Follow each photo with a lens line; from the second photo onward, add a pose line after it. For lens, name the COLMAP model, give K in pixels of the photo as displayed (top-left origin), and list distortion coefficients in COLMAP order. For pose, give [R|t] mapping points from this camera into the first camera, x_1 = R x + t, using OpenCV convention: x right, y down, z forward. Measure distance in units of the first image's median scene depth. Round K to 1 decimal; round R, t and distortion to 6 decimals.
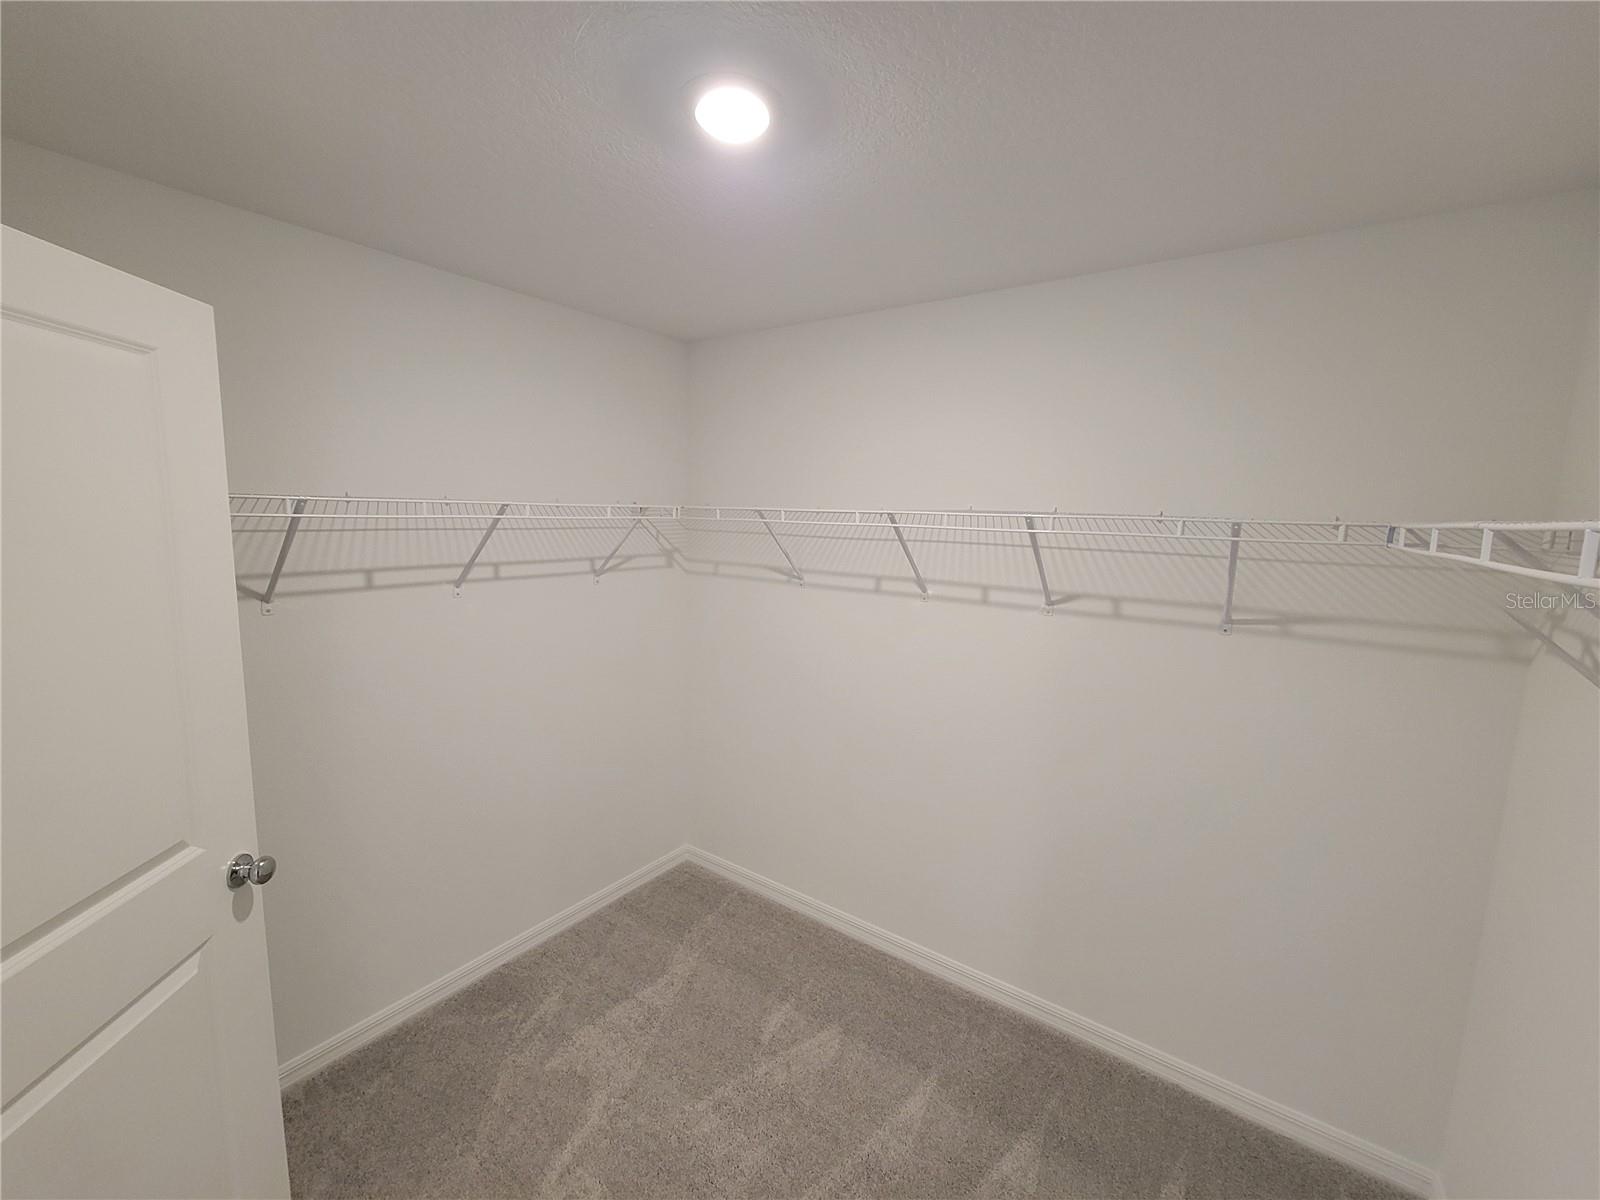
lens RADIAL K [[644.3, 0, 802.3], [0, 644.3, 586.6], [0, 0, 1]] dist [-0.002007, -0.000324]
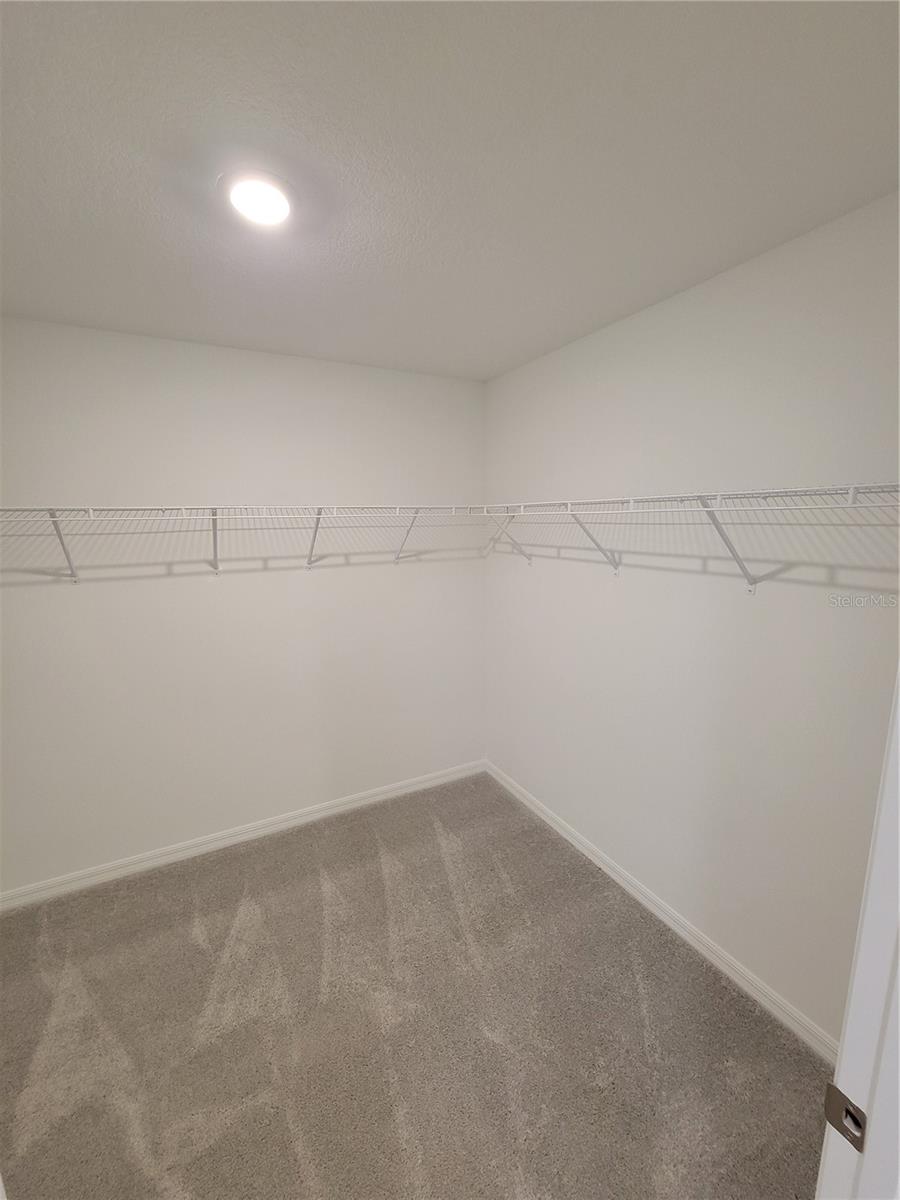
lens RADIAL K [[488.4, 0, 450.0], [0, 488.4, 600.0], [0, 0, 1]] dist [0.001332, 0.000095]
pose [[0.466600, -0.192261, 0.863319, -0.519823], [0.121850, 0.980754, 0.152558, -0.026467], [-0.876035, 0.034012, 0.481047, 0.124995]]
